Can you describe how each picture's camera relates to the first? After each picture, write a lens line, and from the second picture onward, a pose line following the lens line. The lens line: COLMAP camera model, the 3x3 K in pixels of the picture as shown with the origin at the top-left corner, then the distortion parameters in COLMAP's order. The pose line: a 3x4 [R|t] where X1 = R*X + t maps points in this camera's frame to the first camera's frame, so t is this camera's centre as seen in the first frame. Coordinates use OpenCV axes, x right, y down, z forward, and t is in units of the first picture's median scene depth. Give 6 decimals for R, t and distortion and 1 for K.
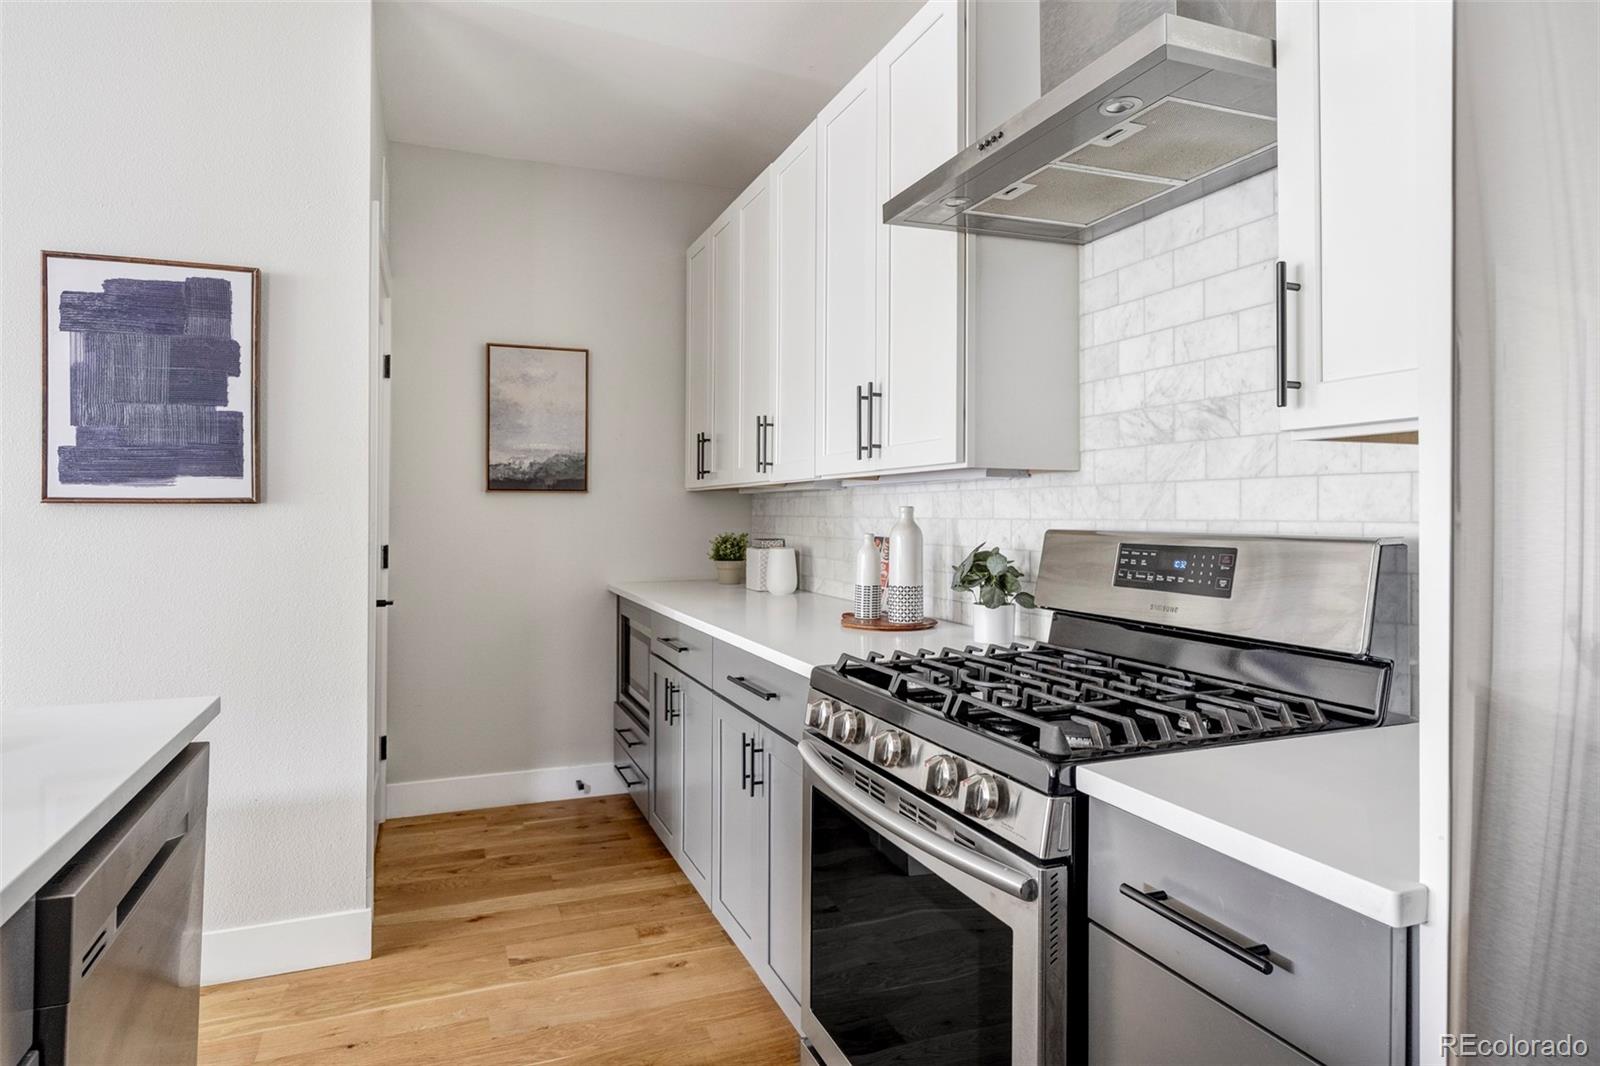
lens RADIAL K [[905.1, 0, 798.5], [0, 905.1, 514.8], [0, 0, 1]] dist [-0.002544, 0.000749]
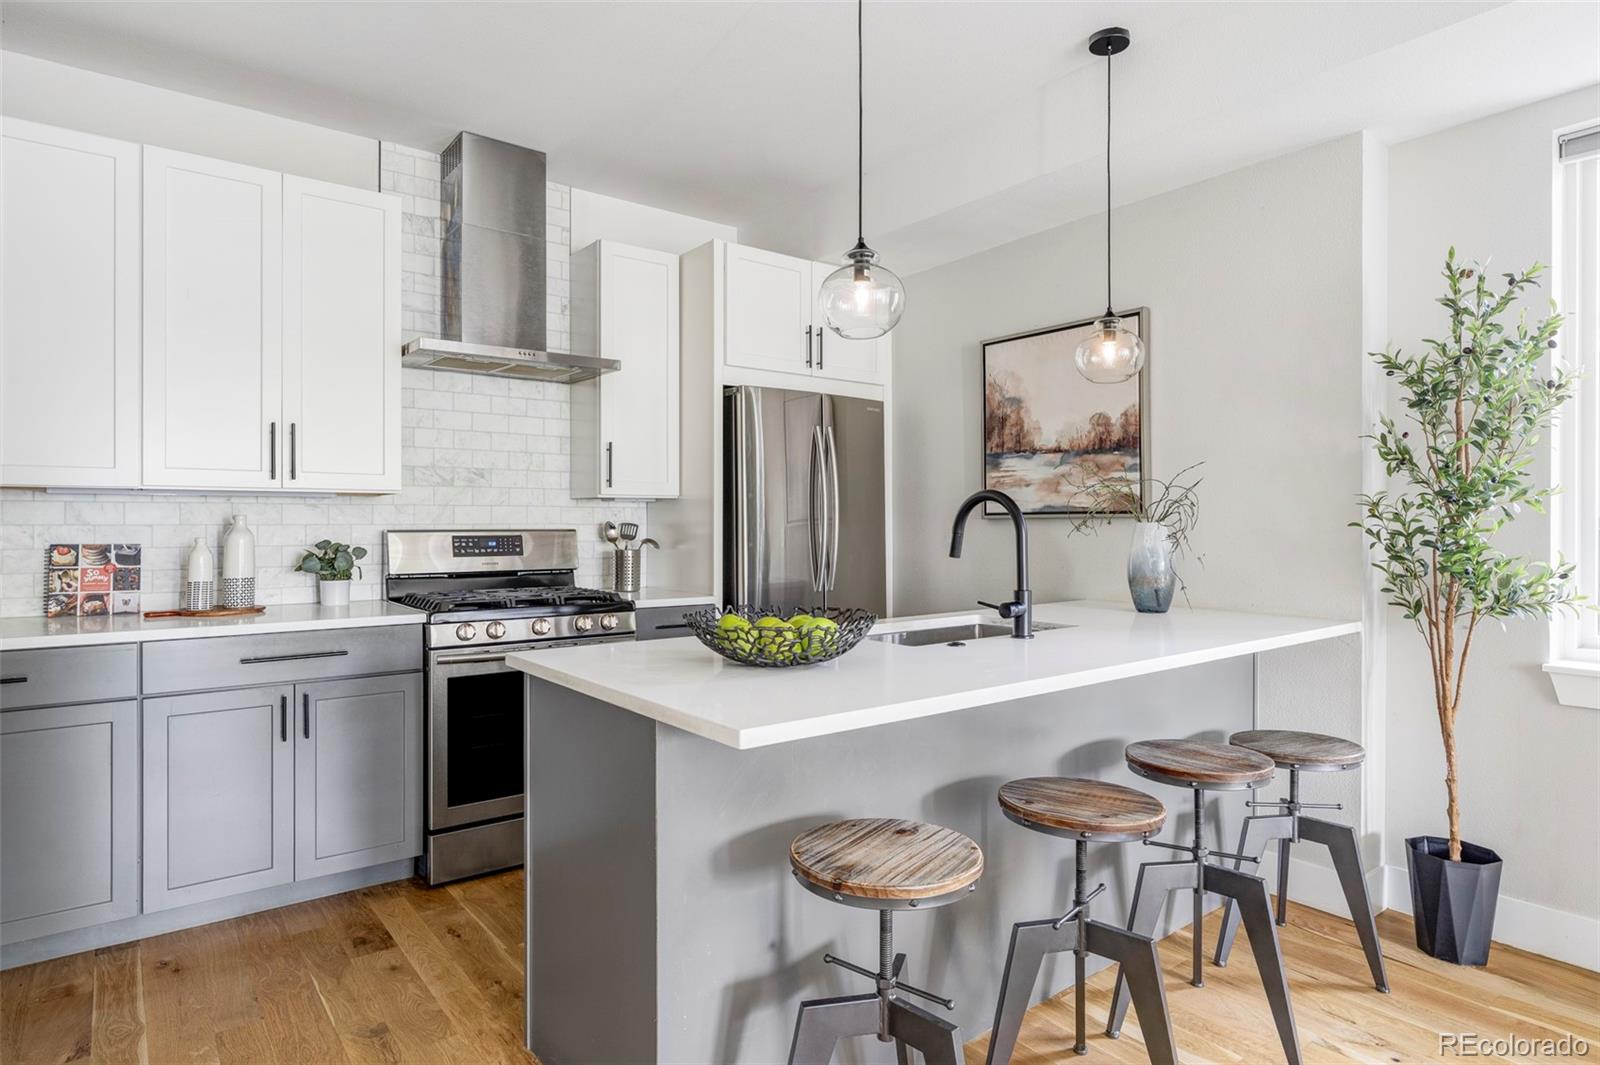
lens RADIAL K [[905.1, 0, 798.5], [0, 905.1, 514.3], [0, 0, 1]] dist [-0.002544, 0.000749]
pose [[-0.265259, 0.006661, 0.964154, -1.756651], [-0.000008, 0.999976, -0.006910, -0.002128], [-0.964177, -0.001840, -0.265252, 0.782108]]
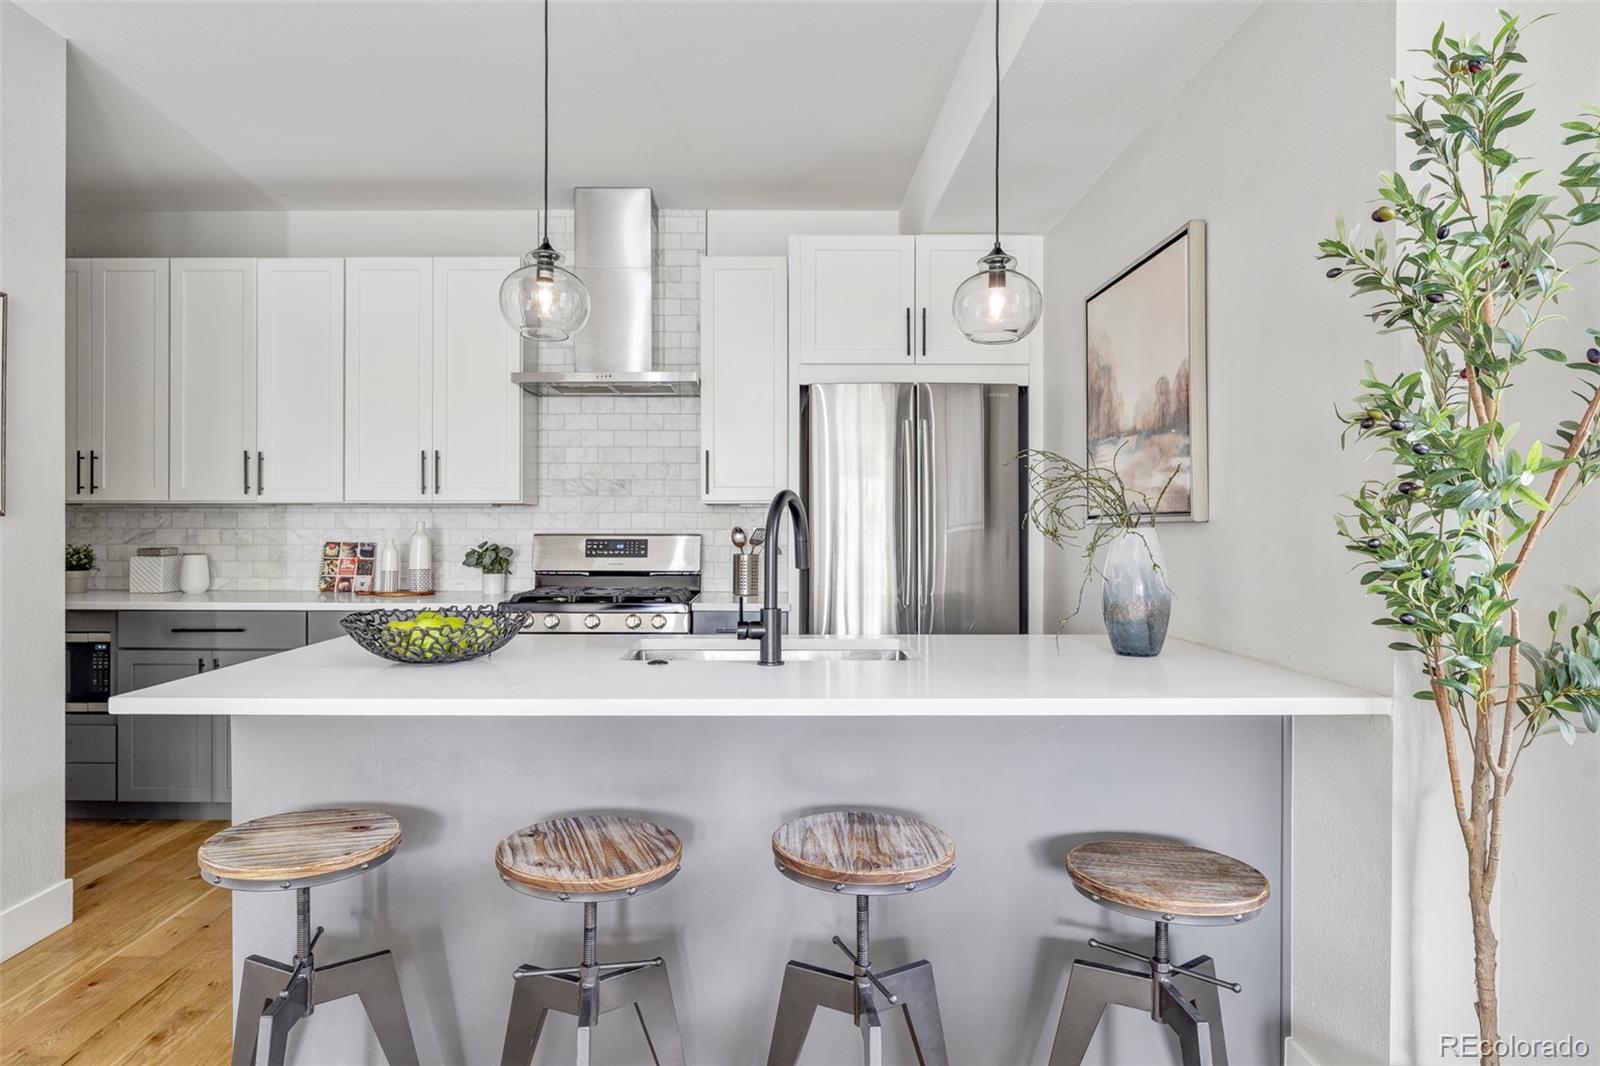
lens RADIAL K [[920.2, 0, 749.3], [0, 920.2, 526.4], [0, 0, 1]] dist [-0.004991, -0.000186]
pose [[0.390155, -0.000486, 0.920749, -1.623900], [-0.000144, 1.000000, 0.000590, -0.001798], [-0.920749, -0.000363, 0.390155, -0.296747]]
